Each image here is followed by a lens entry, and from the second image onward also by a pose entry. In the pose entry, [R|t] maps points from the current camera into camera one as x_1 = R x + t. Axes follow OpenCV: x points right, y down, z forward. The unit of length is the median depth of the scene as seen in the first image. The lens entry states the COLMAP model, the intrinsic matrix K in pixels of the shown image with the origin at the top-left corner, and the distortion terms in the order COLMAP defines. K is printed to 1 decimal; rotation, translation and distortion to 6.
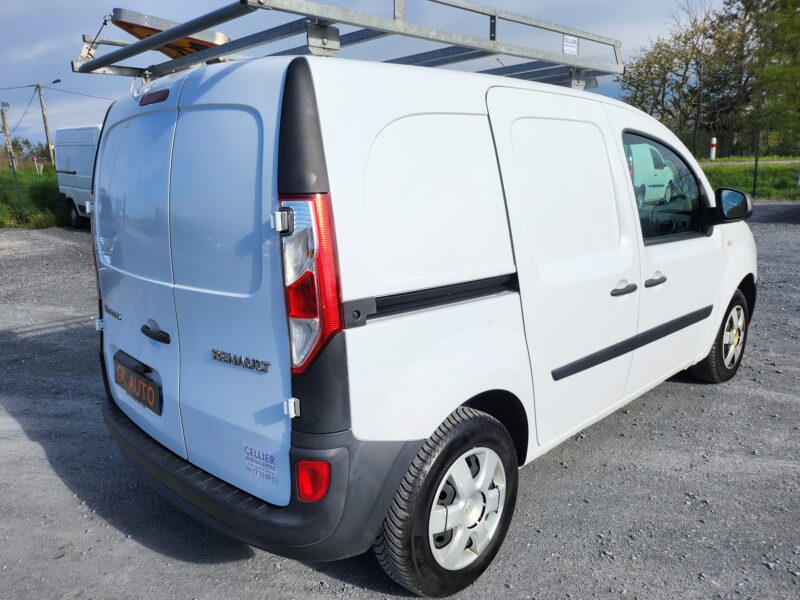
lens RADIAL K [[605.2, 0, 404.0], [0, 605.2, 296.2], [0, 0, 1]] dist [0.025874, -0.007598]
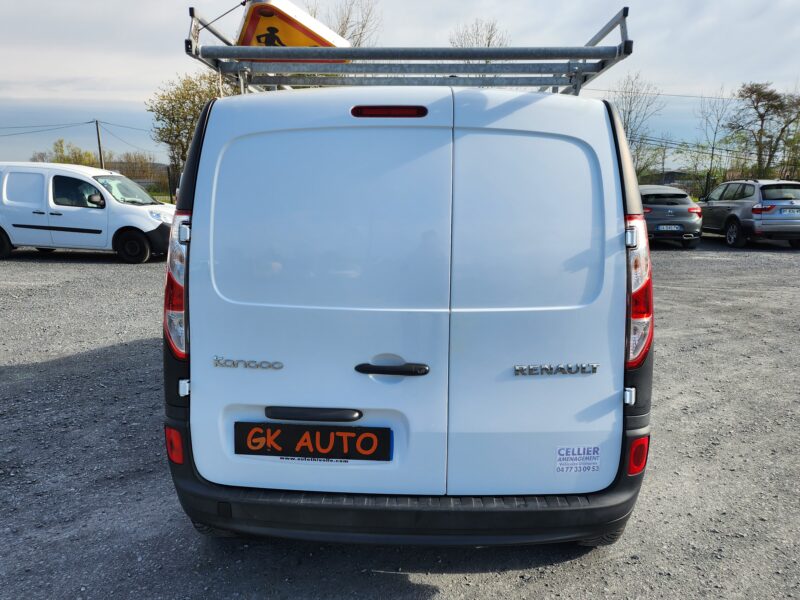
lens RADIAL K [[605.2, 0, 407.2], [0, 605.2, 305.5], [0, 0, 1]] dist [0.025874, -0.007598]
pose [[0.735586, -0.081490, 0.672513, -1.161065], [0.105079, 0.994448, 0.005566, -0.040104], [-0.669233, 0.066573, 0.740065, 0.365542]]
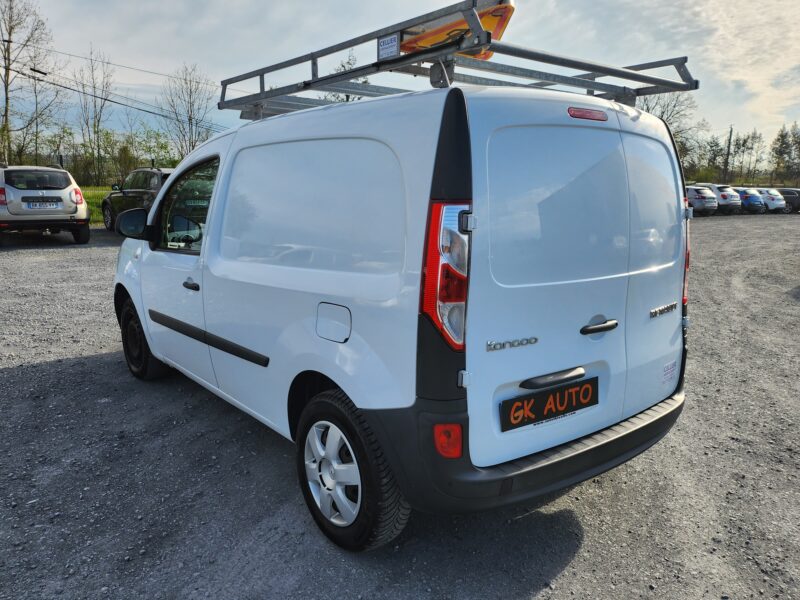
lens RADIAL K [[605.2, 0, 402.1], [0, 605.2, 297.5], [0, 0, 1]] dist [0.025874, -0.007598]
pose [[0.121225, -0.139157, 0.982822, -1.780338], [0.189465, 0.975165, 0.114703, -0.213510], [-0.974375, 0.172306, 0.144579, 1.374216]]
